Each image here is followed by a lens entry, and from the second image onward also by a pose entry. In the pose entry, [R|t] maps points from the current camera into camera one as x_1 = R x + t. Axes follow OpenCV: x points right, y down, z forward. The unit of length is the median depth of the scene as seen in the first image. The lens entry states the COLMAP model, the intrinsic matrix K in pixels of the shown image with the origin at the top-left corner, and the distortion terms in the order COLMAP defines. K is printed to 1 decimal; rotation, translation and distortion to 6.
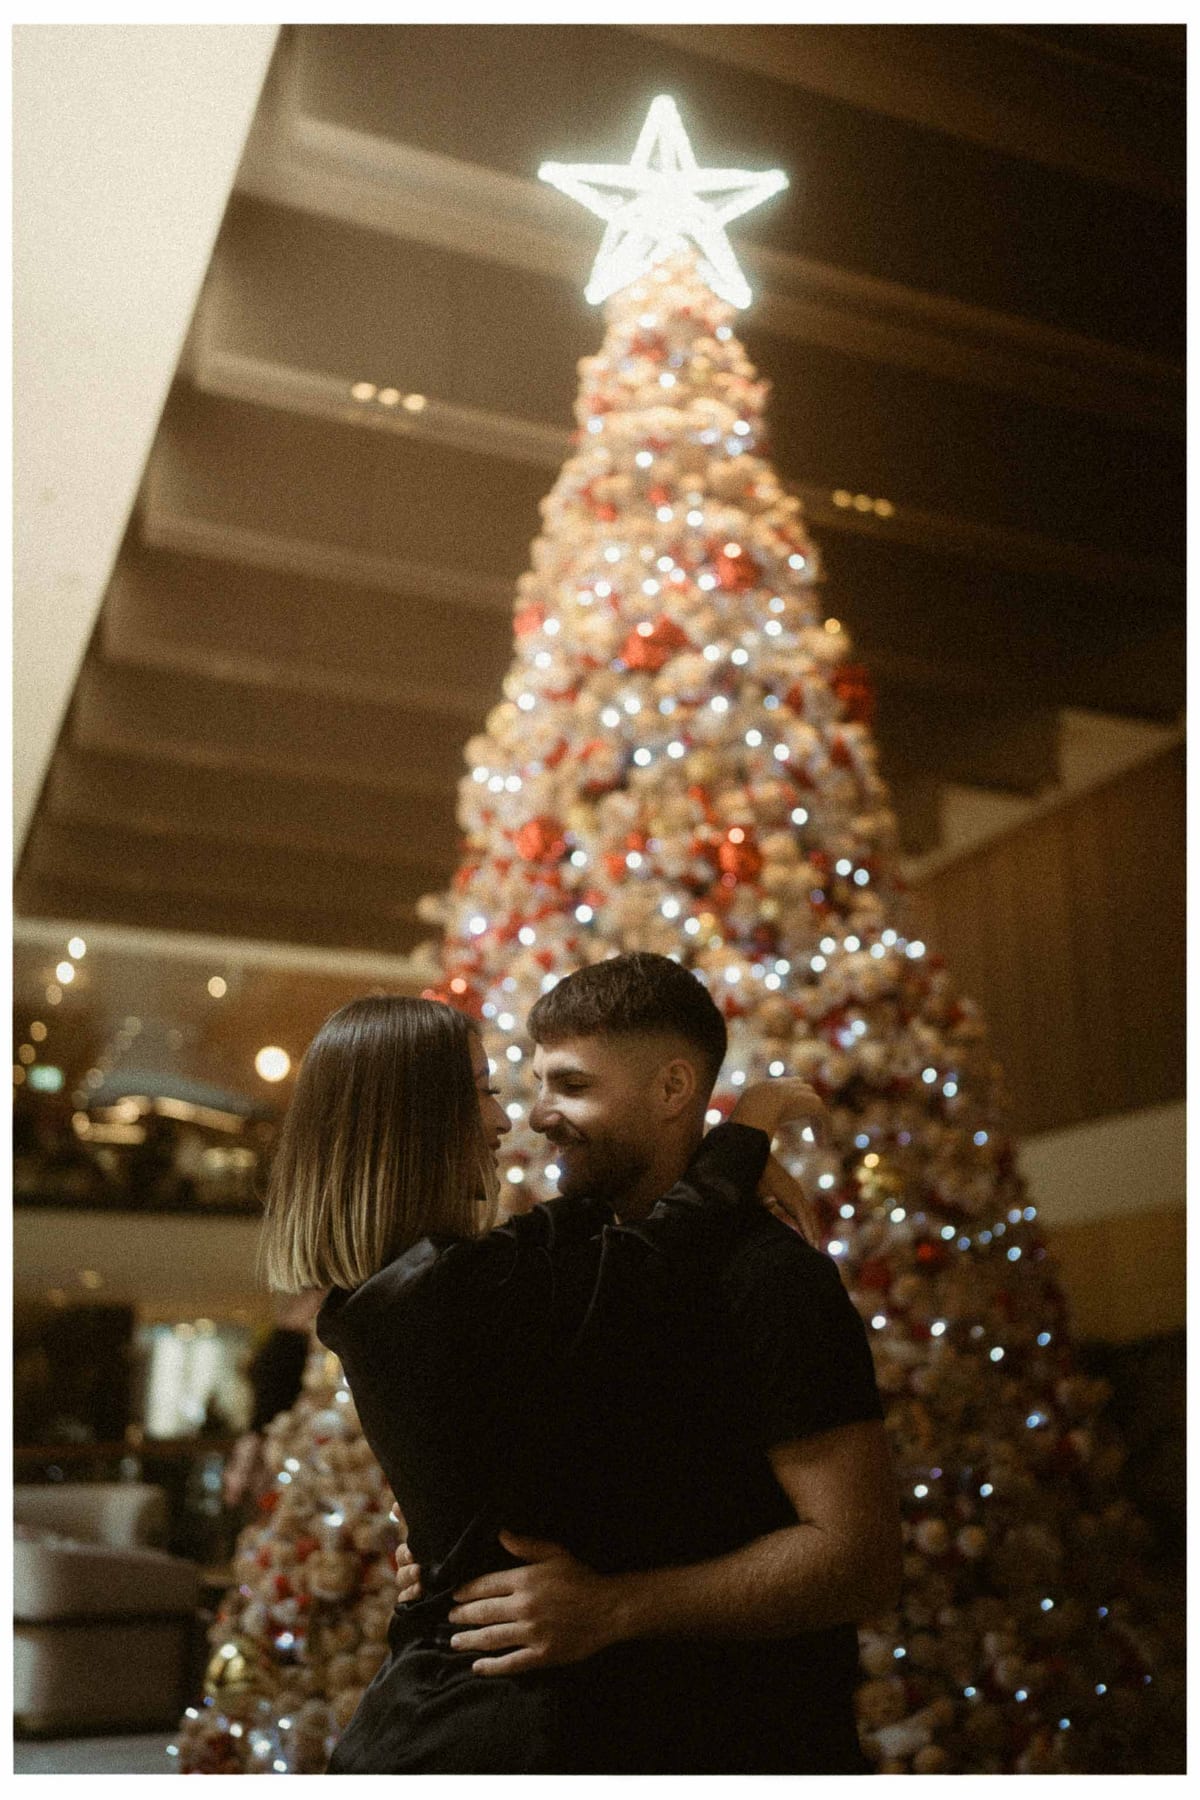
lens RADIAL K [[1786.4, 0, 578.4], [0, 1786.4, 888.7], [0, 0, 1]] dist [-0.044305, 0.143643]
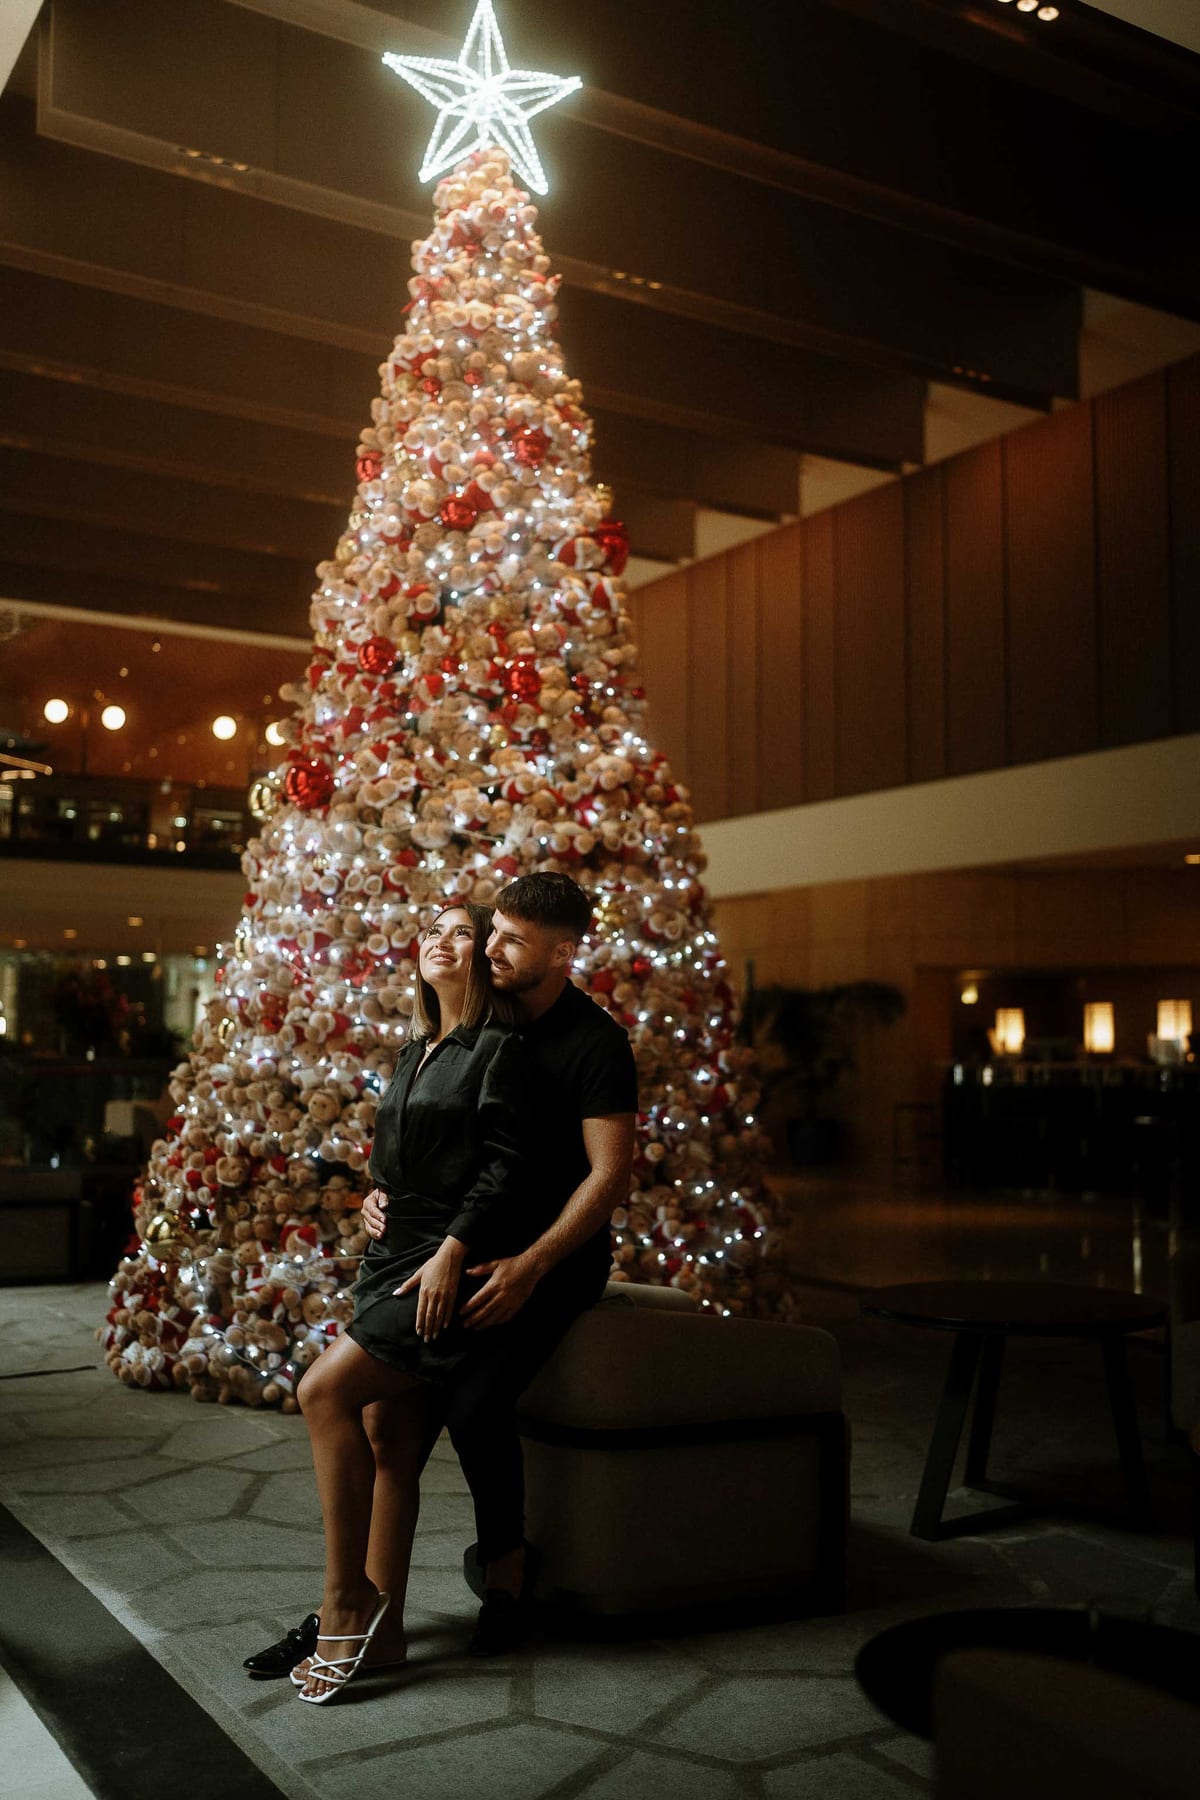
lens RADIAL K [[1736.2, 0, 600.0], [0, 1736.2, 900.0], [0, 0, 1]] dist [-0.054004, 0.196939]
pose [[0.988086, 0.024033, 0.152013, -0.048361], [-0.055356, 0.977125, 0.205337, -0.123490], [-0.143601, -0.211305, 0.966814, -0.324052]]
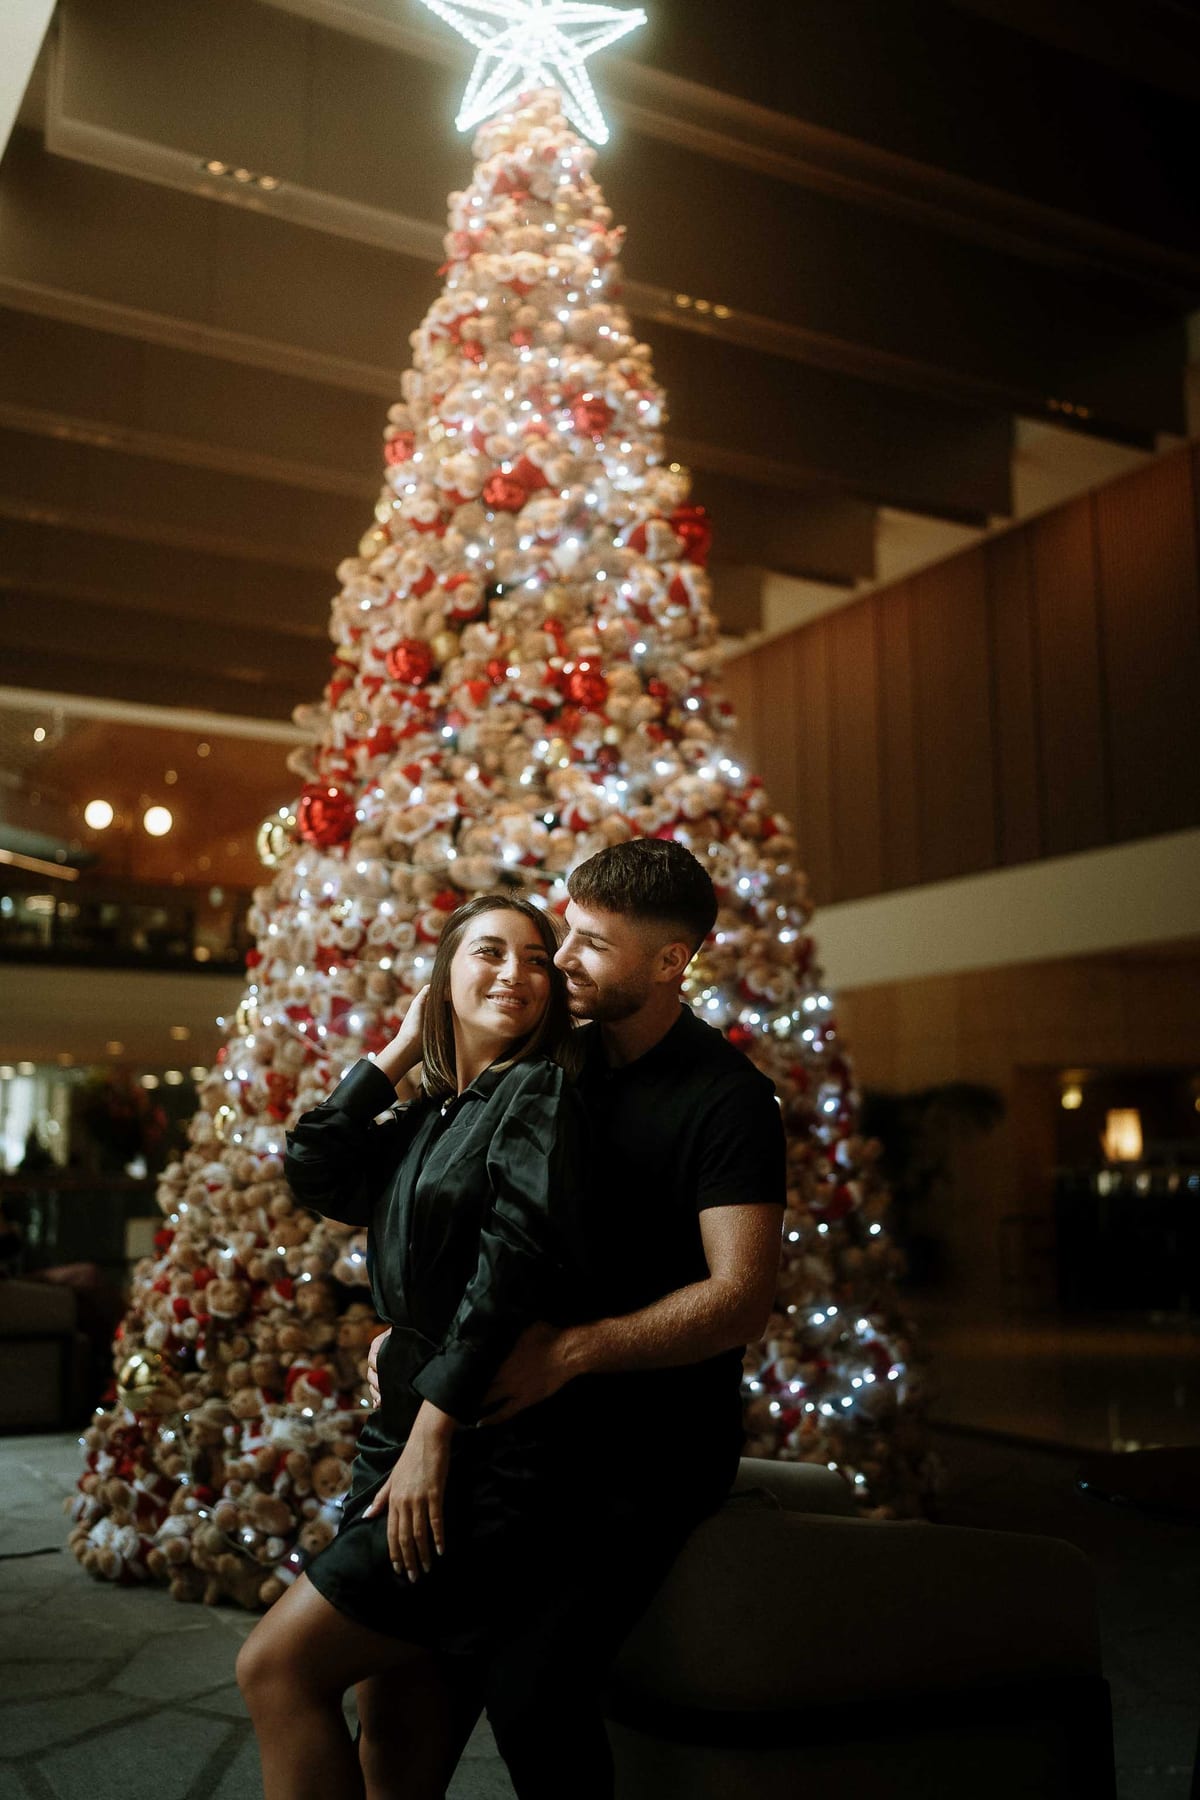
lens RADIAL K [[1760.8, 0, 589.5], [0, 1760.8, 897.6], [0, 0, 1]] dist [-0.044377, 0.153758]
pose [[0.993717, 0.018803, 0.110331, -0.026614], [-0.034469, 0.989288, 0.141852, -0.041050], [-0.106482, -0.144763, 0.983720, -0.106296]]
